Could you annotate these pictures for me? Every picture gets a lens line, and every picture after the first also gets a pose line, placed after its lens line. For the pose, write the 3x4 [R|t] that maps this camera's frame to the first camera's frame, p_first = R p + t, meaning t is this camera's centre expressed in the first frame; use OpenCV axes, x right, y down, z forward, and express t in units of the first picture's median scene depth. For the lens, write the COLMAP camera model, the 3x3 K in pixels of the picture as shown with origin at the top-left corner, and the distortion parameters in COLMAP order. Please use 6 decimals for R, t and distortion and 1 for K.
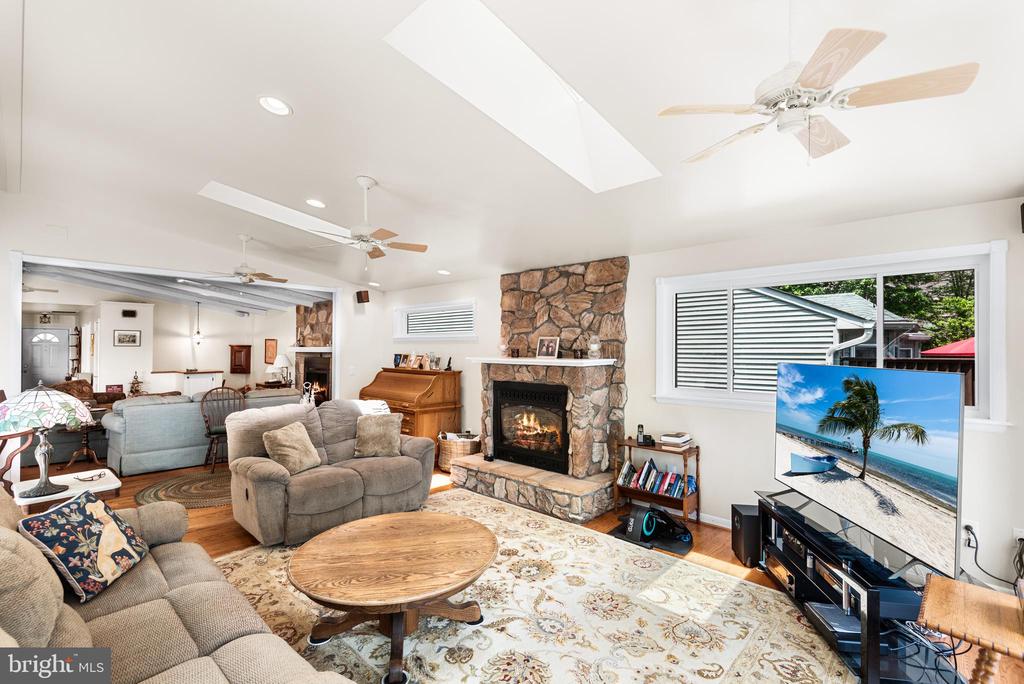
lens RADIAL K [[465.5, 0, 504.2], [0, 465.5, 346.3], [0, 0, 1]] dist [0.026605, -0.006212]
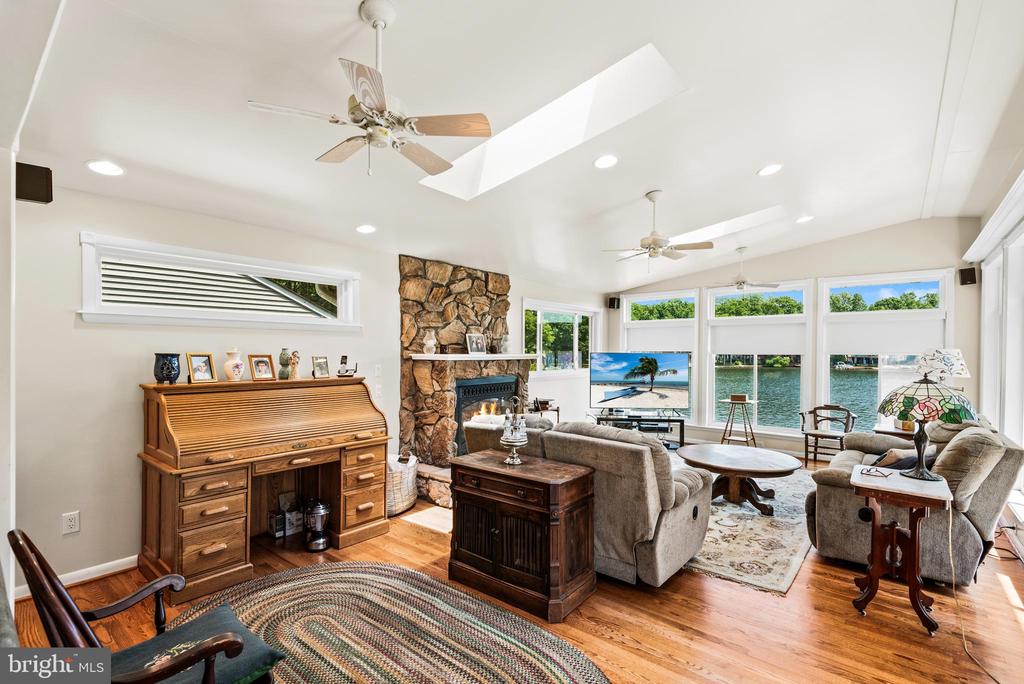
lens RADIAL K [[465.5, 0, 516.0], [0, 465.5, 347.3], [0, 0, 1]] dist [0.026605, -0.006212]
pose [[-0.100970, -0.010973, 0.994829, -1.001898], [-0.020880, 0.999742, 0.008908, -0.000893], [-0.994670, -0.019873, -0.101173, 1.038057]]
